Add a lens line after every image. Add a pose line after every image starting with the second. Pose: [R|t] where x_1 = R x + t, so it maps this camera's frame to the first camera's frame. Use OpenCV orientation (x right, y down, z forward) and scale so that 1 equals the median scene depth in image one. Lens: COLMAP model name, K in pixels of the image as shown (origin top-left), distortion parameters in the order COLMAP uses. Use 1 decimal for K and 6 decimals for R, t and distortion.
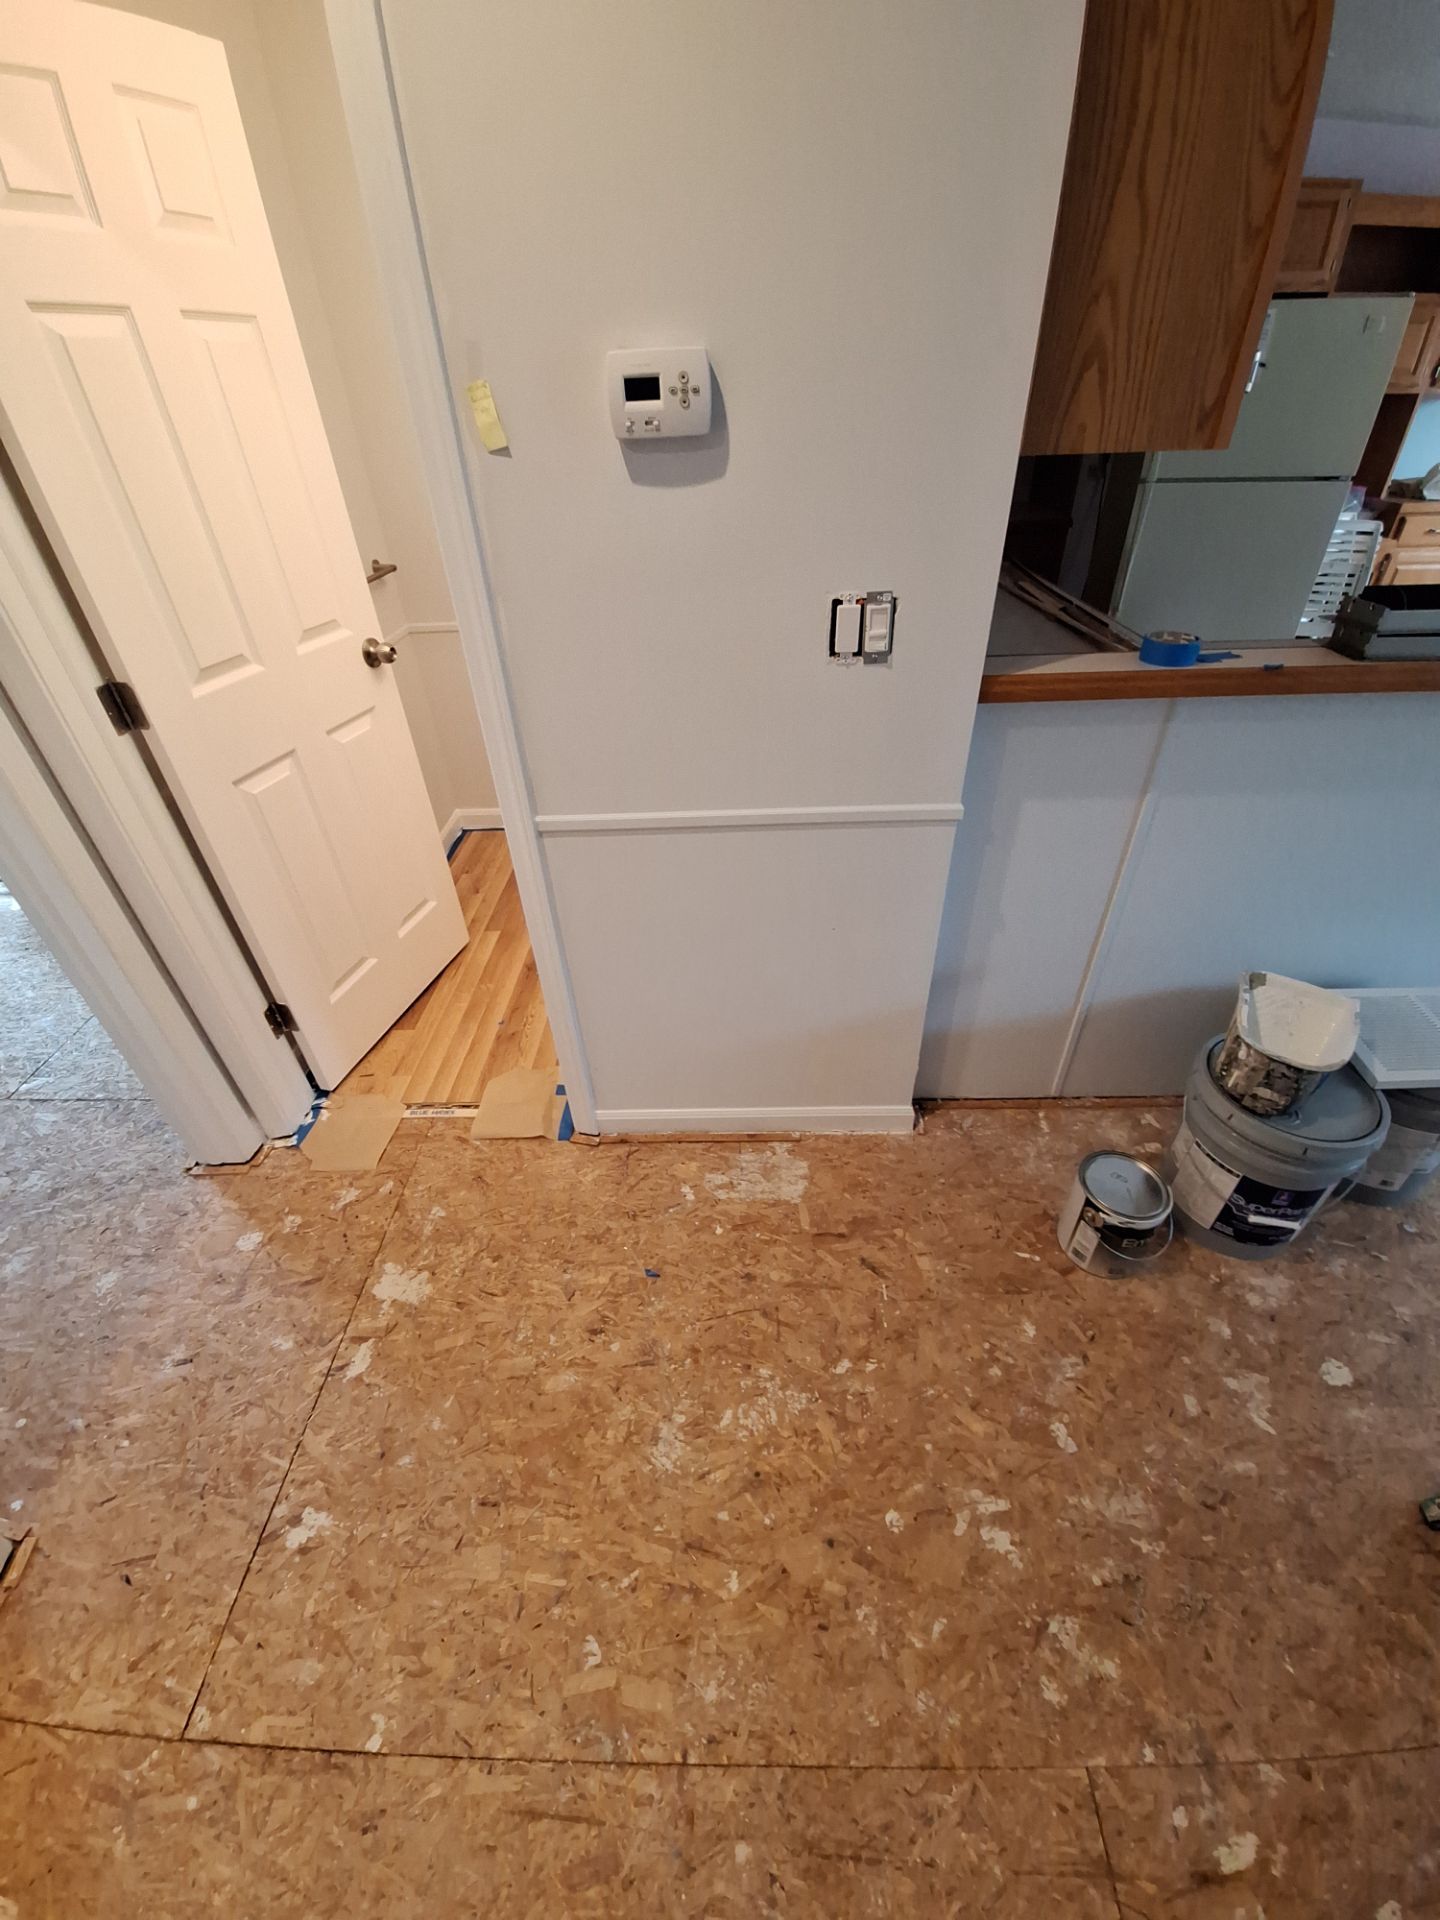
lens RADIAL K [[754.5, 0, 712.1], [0, 754.5, 957.4], [0, 0, 1]] dist [-0.011706, -0.004701]
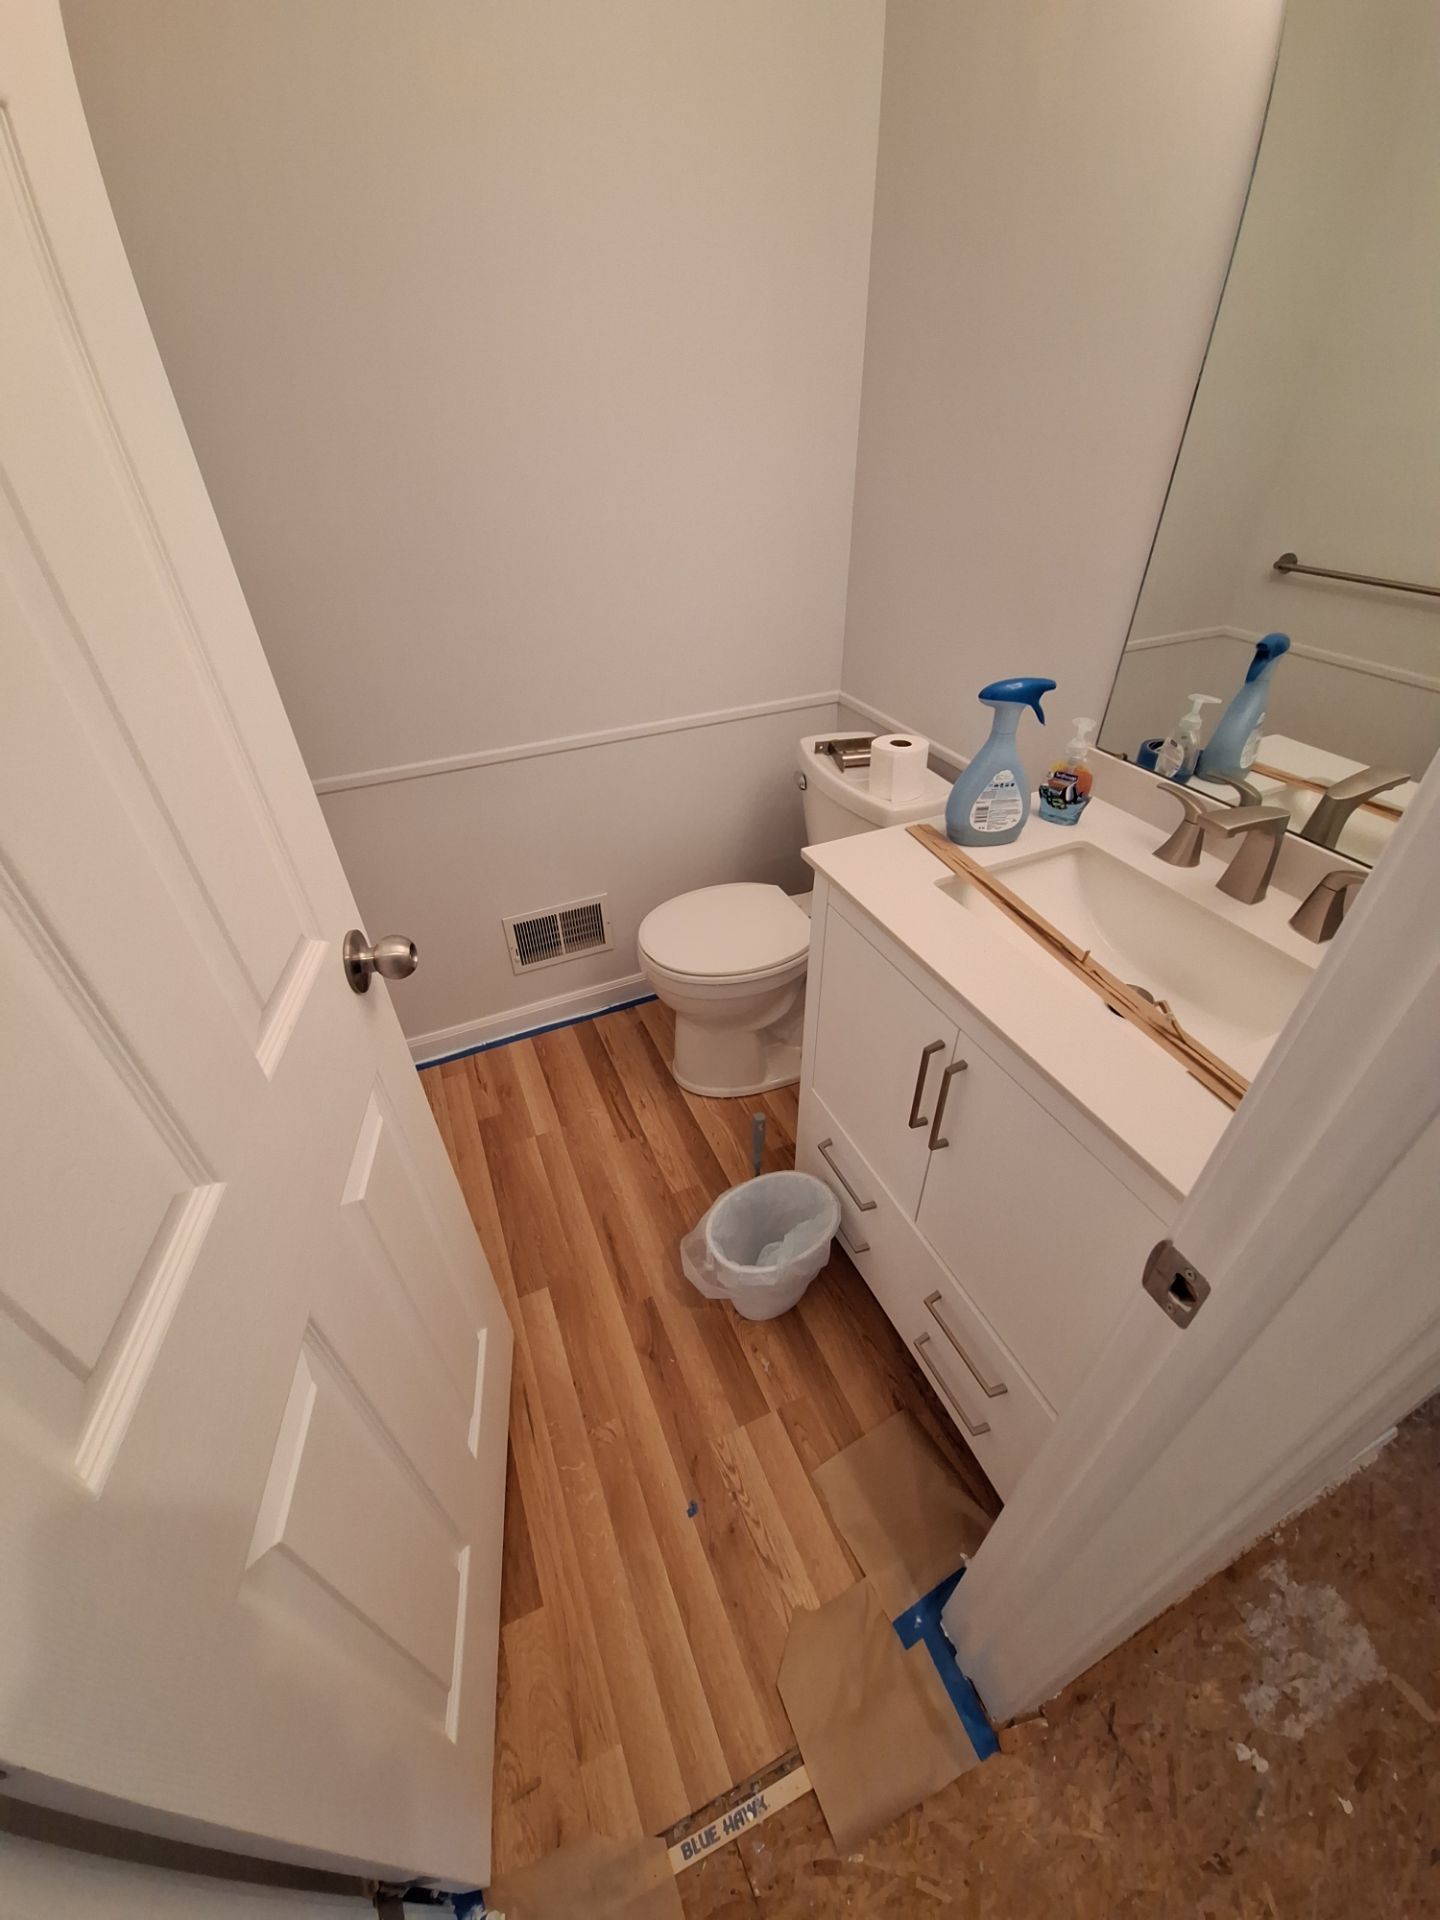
lens RADIAL K [[754.5, 0, 716.7], [0, 754.5, 954.4], [0, 0, 1]] dist [-0.011706, -0.004701]
pose [[0.902468, -0.233576, 0.361931, -0.445346], [0.236086, 0.970990, 0.037963, -0.399162], [-0.360299, 0.051186, 0.931432, 0.554485]]
